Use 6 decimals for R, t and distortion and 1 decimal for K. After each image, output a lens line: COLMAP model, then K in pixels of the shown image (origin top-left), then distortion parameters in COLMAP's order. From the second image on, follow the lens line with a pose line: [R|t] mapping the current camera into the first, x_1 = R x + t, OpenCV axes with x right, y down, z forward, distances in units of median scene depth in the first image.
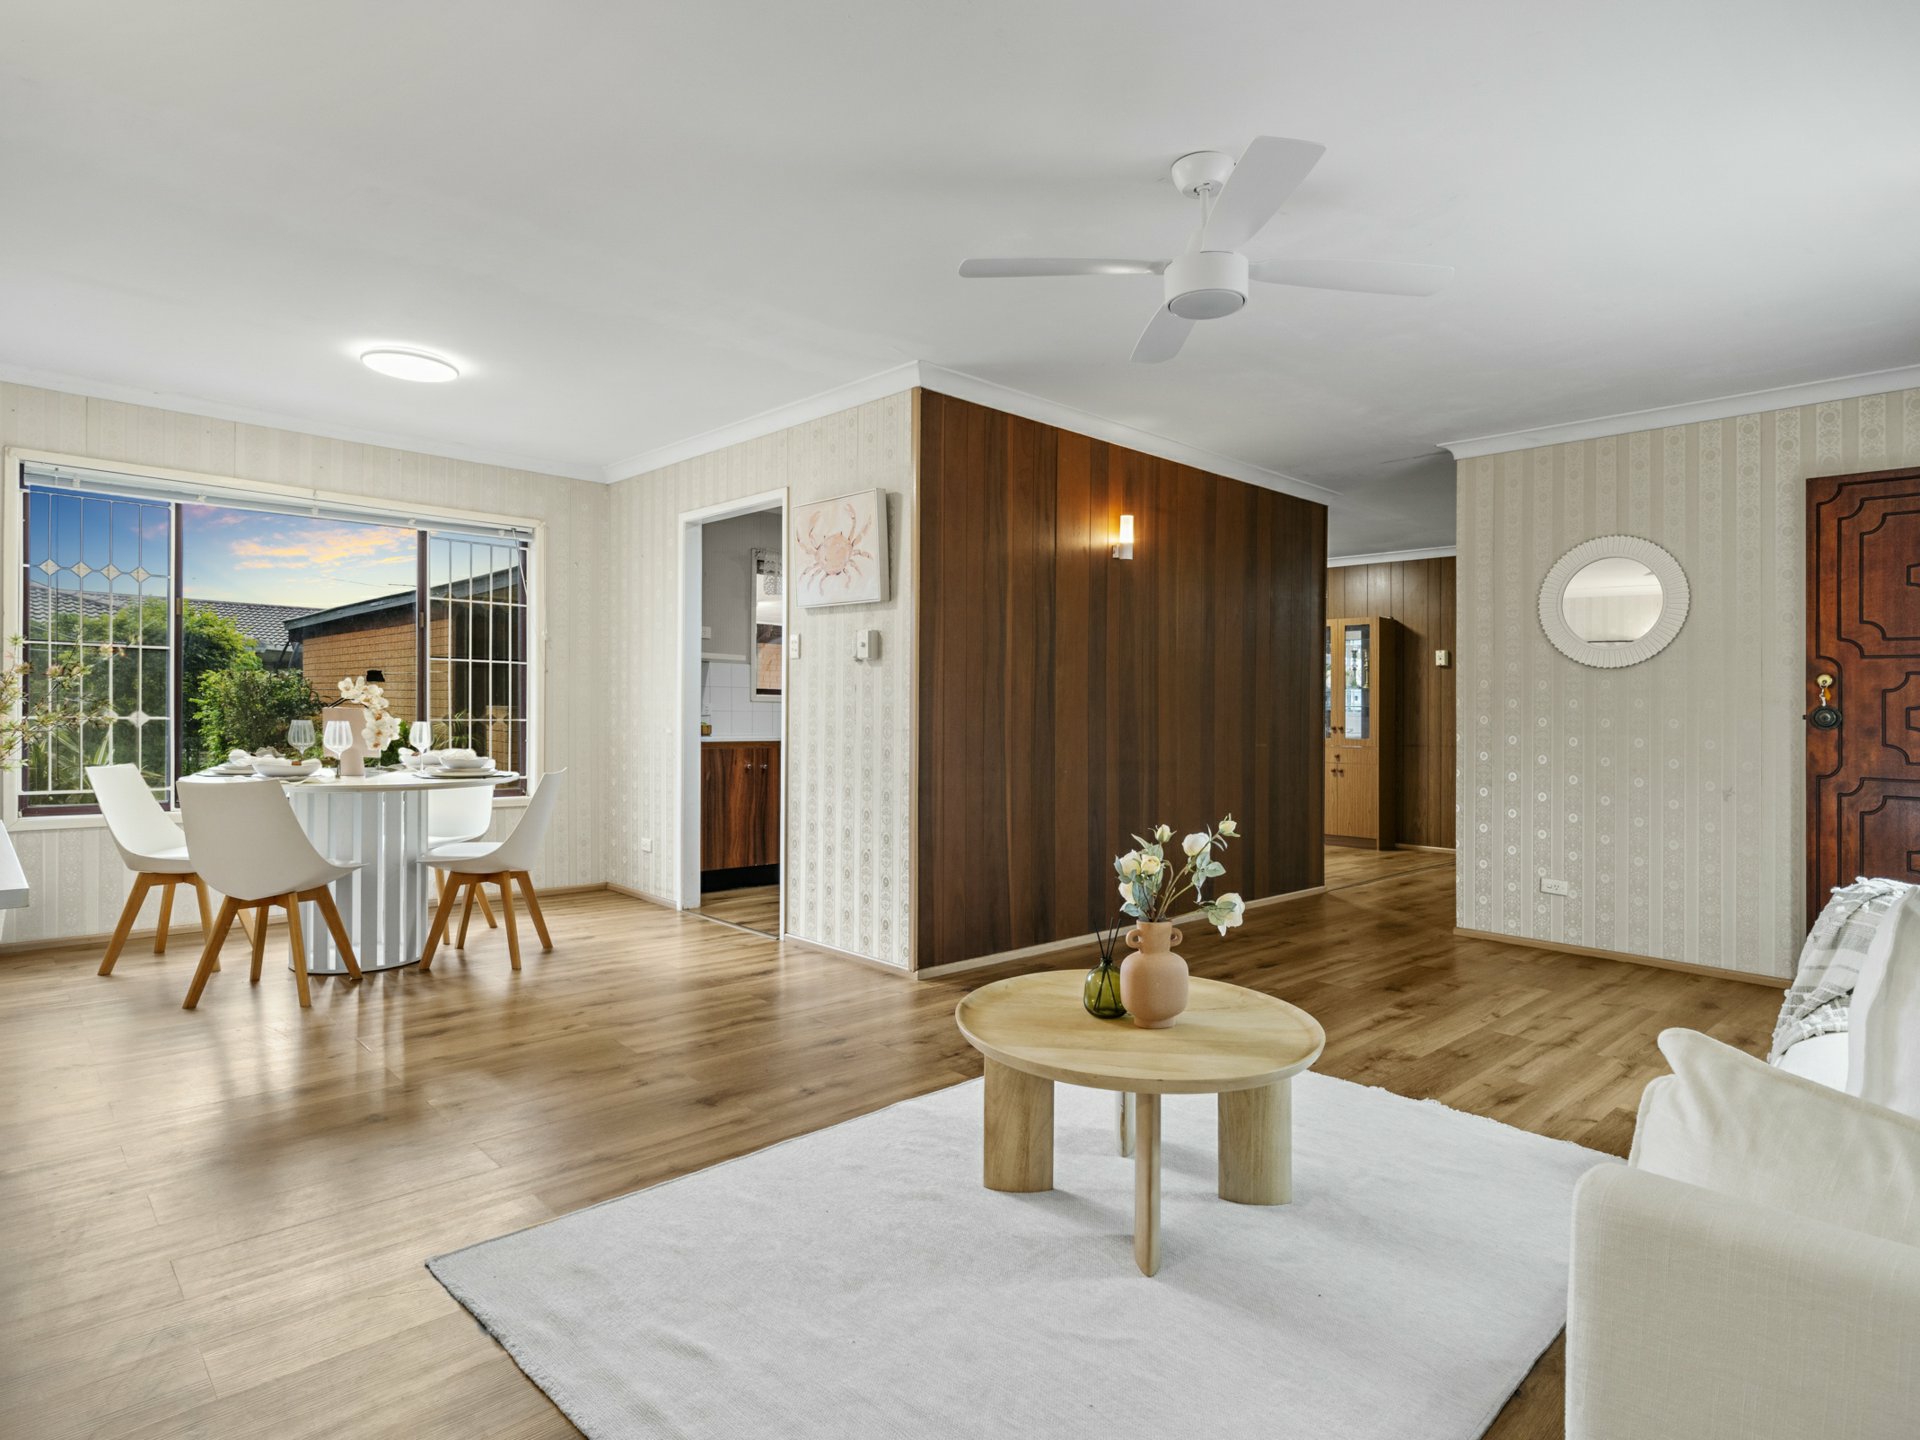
lens RADIAL K [[1024.7, 0, 968.1], [0, 1024.7, 715.2], [0, 0, 1]] dist [-0.001326, -0.000396]
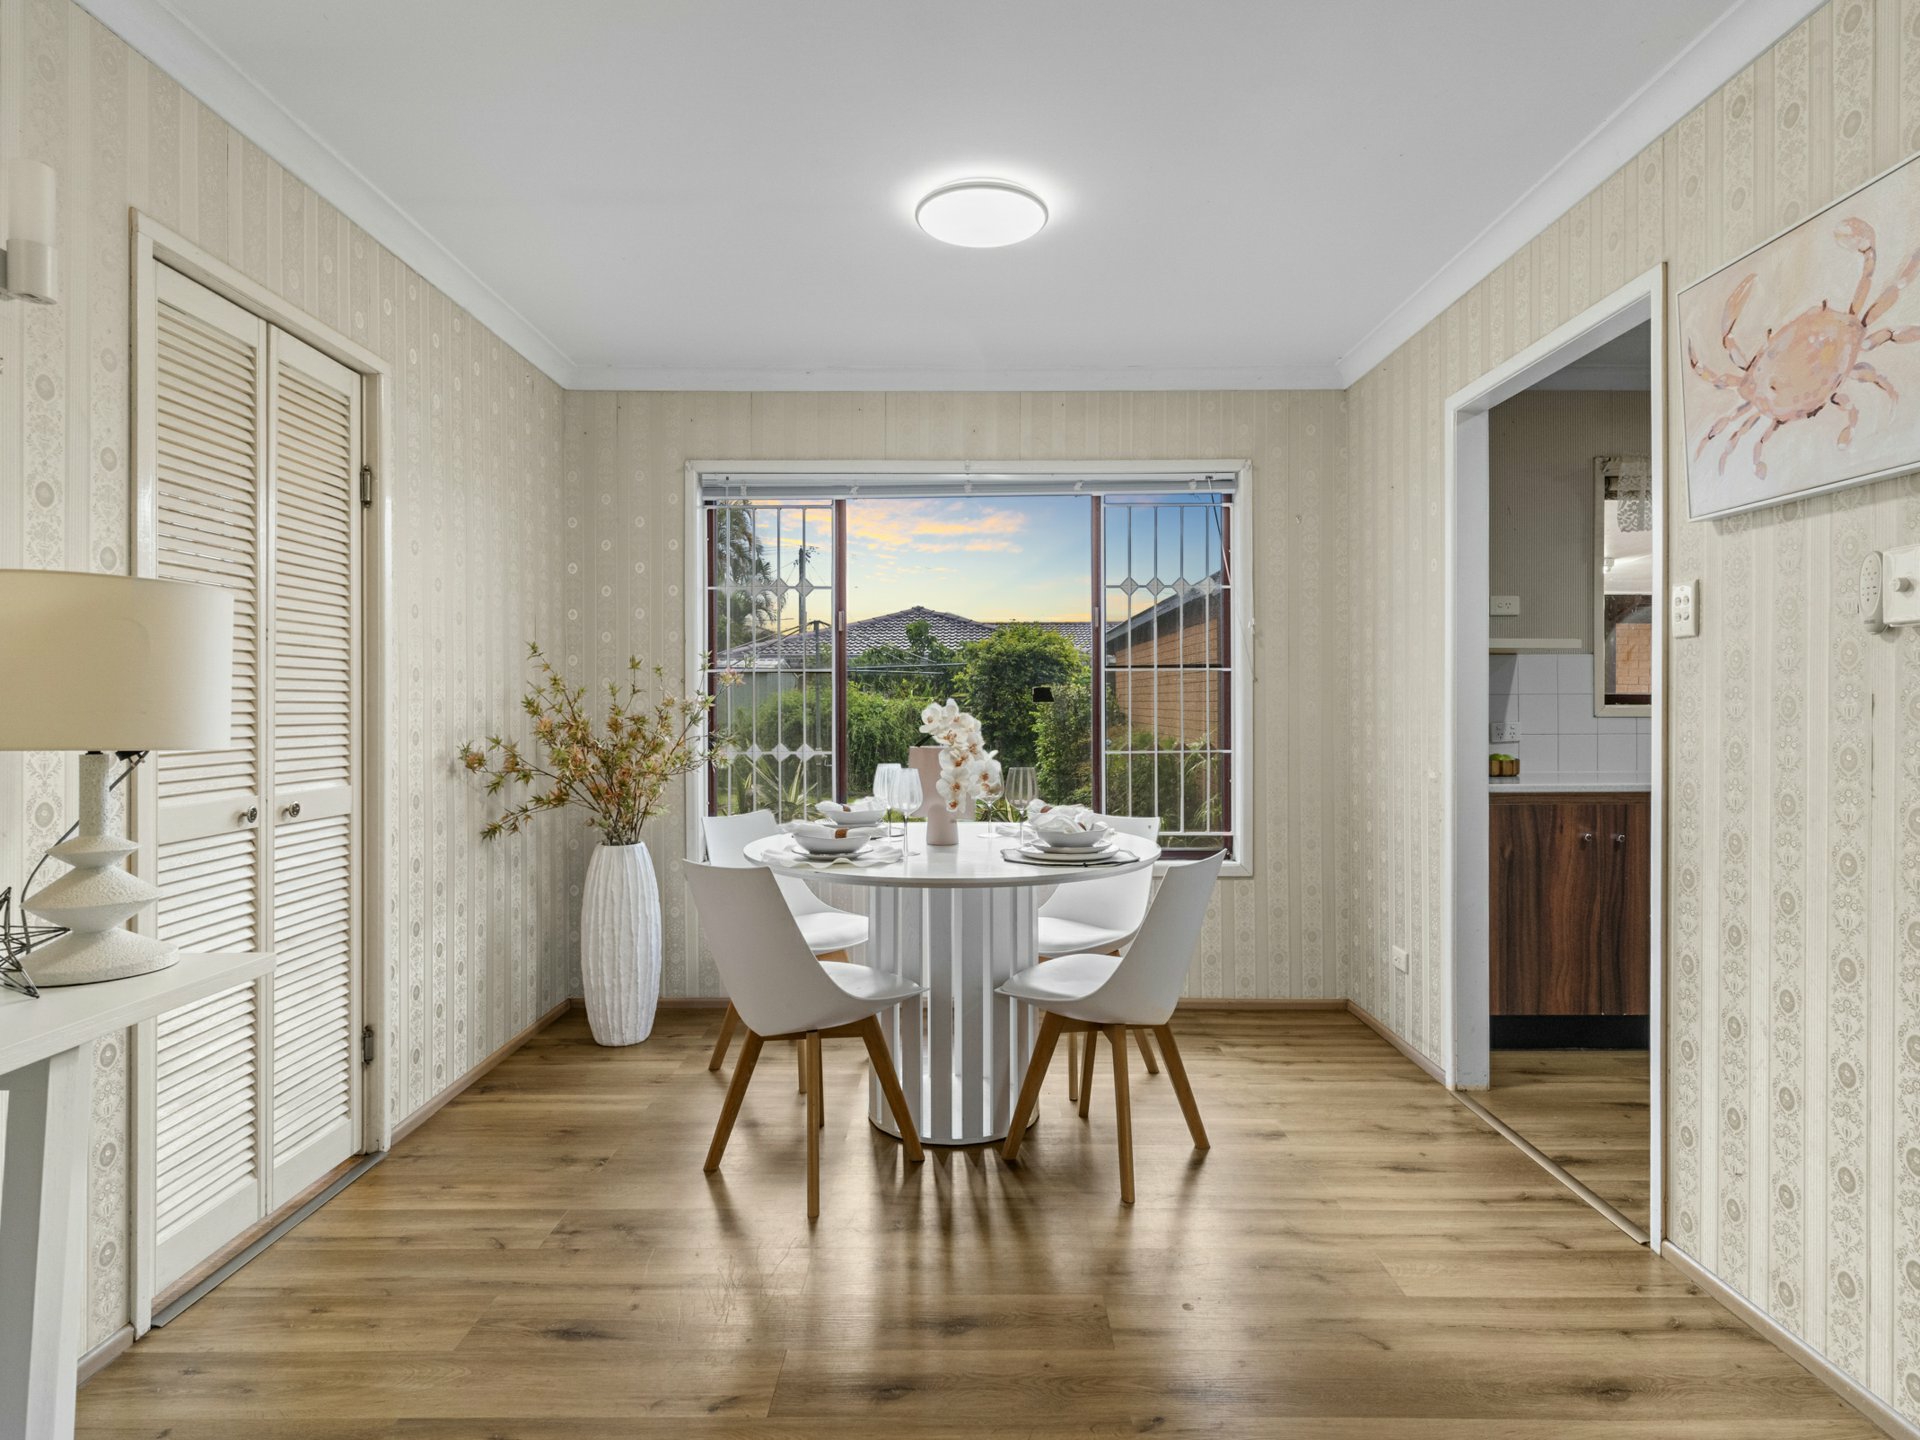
lens RADIAL K [[1038.8, 0, 1020.6], [0, 1038.8, 729.8], [0, 0, 1]] dist [-0.001287, 0.000141]
pose [[0.744854, -0.002802, -0.667221, -0.071392], [0.012886, 0.999865, 0.010186, -0.019868], [0.667103, -0.016185, 0.744790, 0.404007]]
